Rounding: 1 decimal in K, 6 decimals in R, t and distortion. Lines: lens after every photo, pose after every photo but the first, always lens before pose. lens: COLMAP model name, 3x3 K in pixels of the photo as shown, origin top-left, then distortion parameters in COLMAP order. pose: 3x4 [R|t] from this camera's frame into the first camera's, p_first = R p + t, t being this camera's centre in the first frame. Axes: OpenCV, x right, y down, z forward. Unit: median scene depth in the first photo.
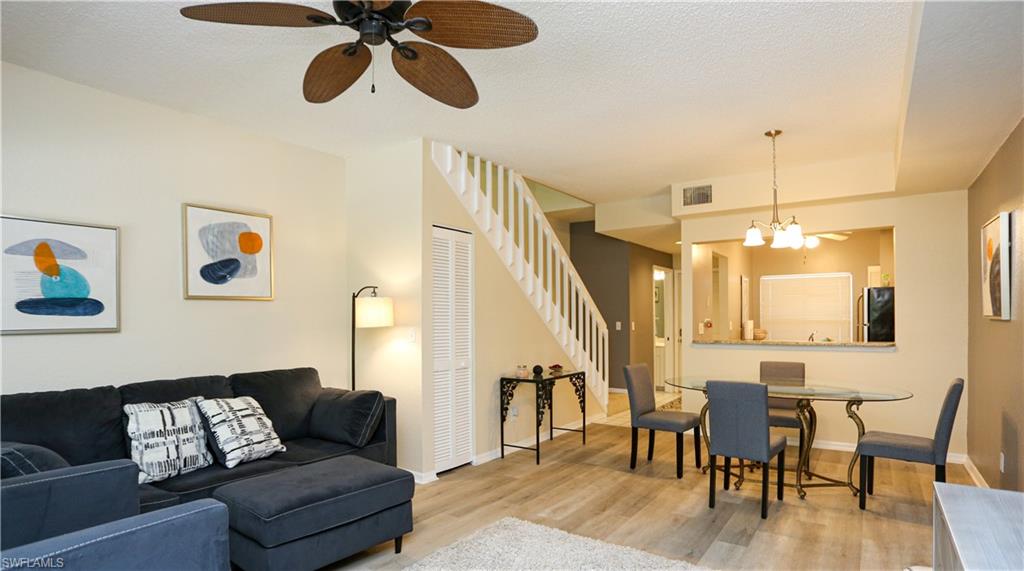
lens RADIAL K [[559.3, 0, 512.9], [0, 559.3, 322.2], [0, 0, 1]] dist [-0.000958, 0.001170]
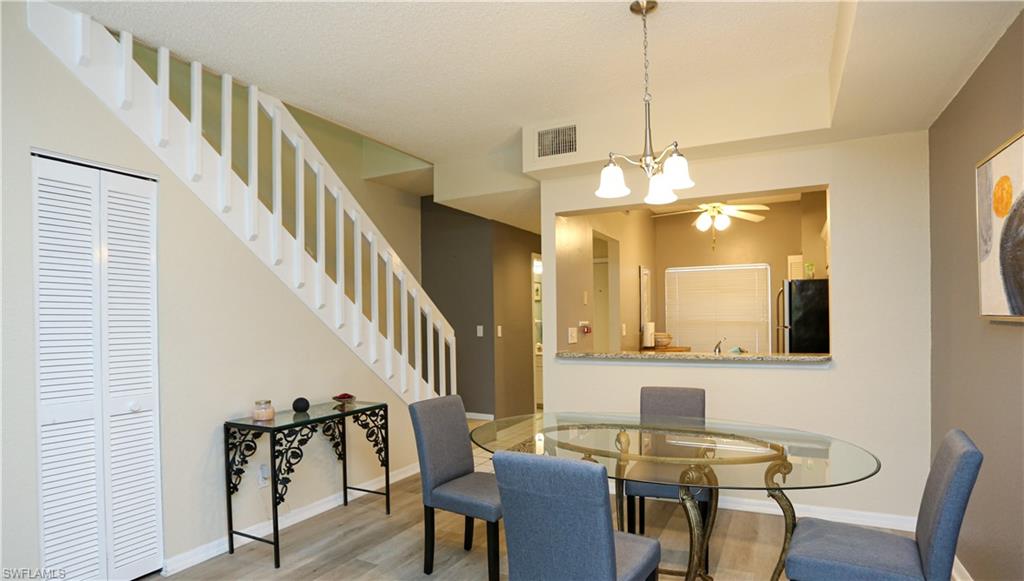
lens RADIAL K [[528.9, 0, 517.8], [0, 528.9, 323.1], [0, 0, 1]] dist [-0.046221, 0.037542]
pose [[0.995010, -0.007902, 0.099457, 0.219643], [0.007918, 0.999969, 0.000236, -0.005188], [-0.099456, 0.000553, 0.995042, 0.369995]]
